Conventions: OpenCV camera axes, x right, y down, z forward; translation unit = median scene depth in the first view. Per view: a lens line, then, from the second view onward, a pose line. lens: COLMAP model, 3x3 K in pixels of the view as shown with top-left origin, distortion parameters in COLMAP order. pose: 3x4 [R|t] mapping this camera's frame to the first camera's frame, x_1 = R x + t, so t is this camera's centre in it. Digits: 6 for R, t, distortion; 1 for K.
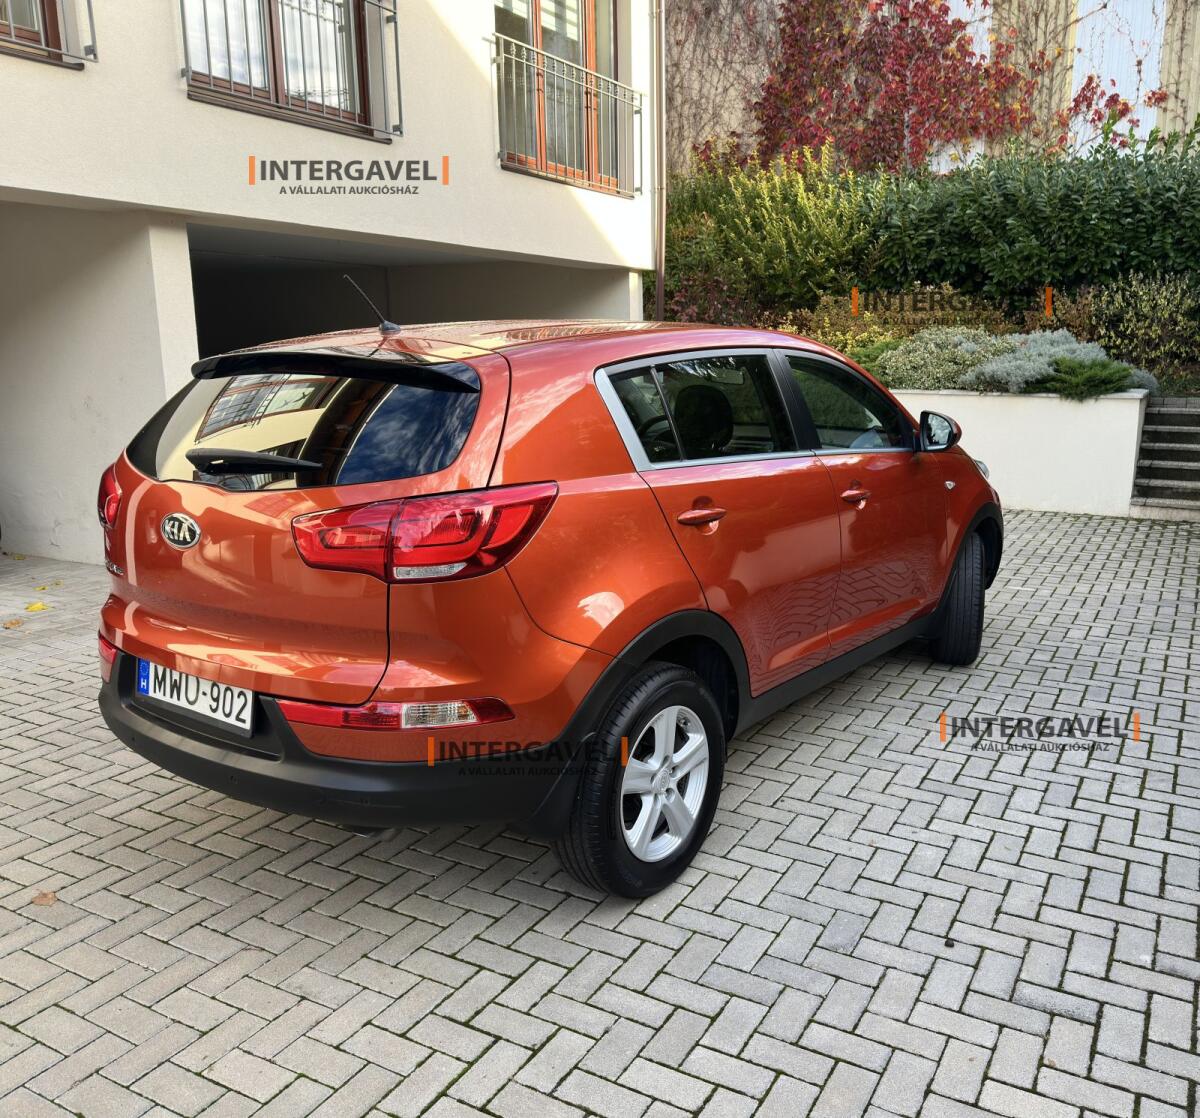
lens RADIAL K [[1036.9, 0, 661.4], [0, 1036.9, 567.4], [0, 0, 1]] dist [0.051523, -0.080515]
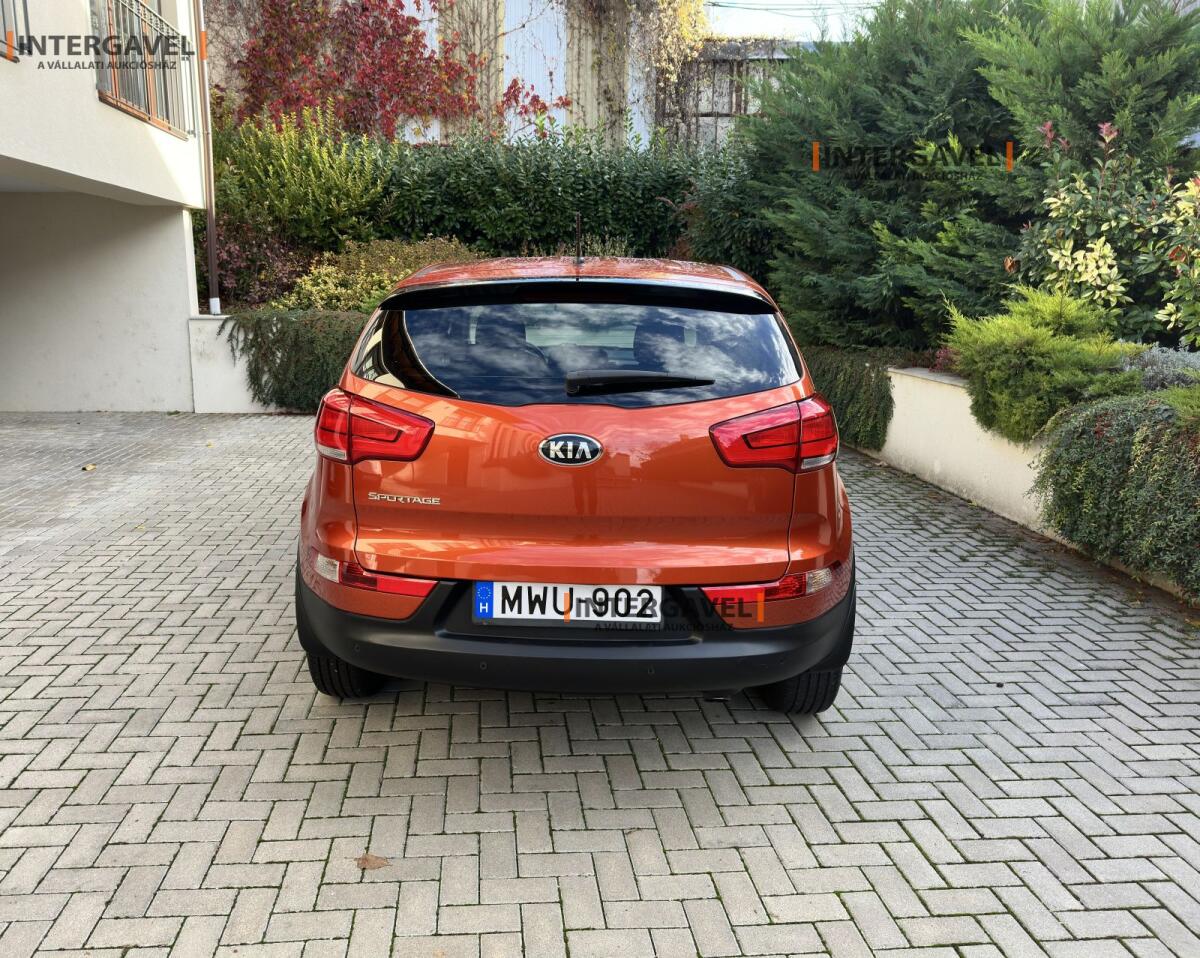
lens RADIAL K [[893.4, 0, 544.0], [0, 893.4, 476.9], [0, 0, 1]] dist [0.043395, -0.071432]
pose [[0.845038, -0.097897, 0.525668, -0.259707], [0.099161, 0.994736, 0.025848, -0.008440], [-0.525431, 0.030284, 0.850297, 0.070978]]
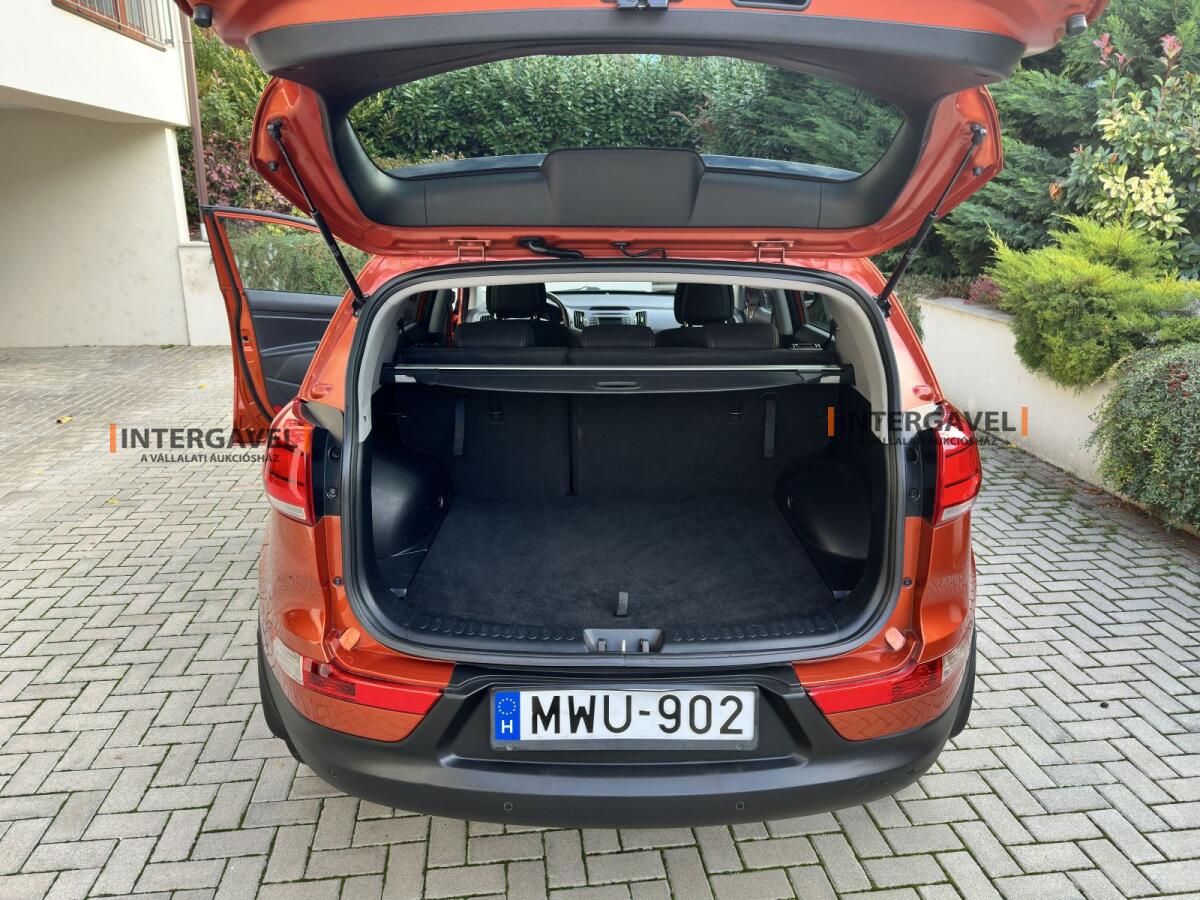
lens RADIAL K [[845.1, 0, 600.8], [0, 845.1, 444.0], [0, 0, 1]] dist [0.011931, -0.021573]
pose [[0.813154, -0.154982, 0.561036, -0.217313], [0.113907, 0.987633, 0.107731, -0.039644], [-0.570794, -0.023696, 0.820751, 0.145049]]
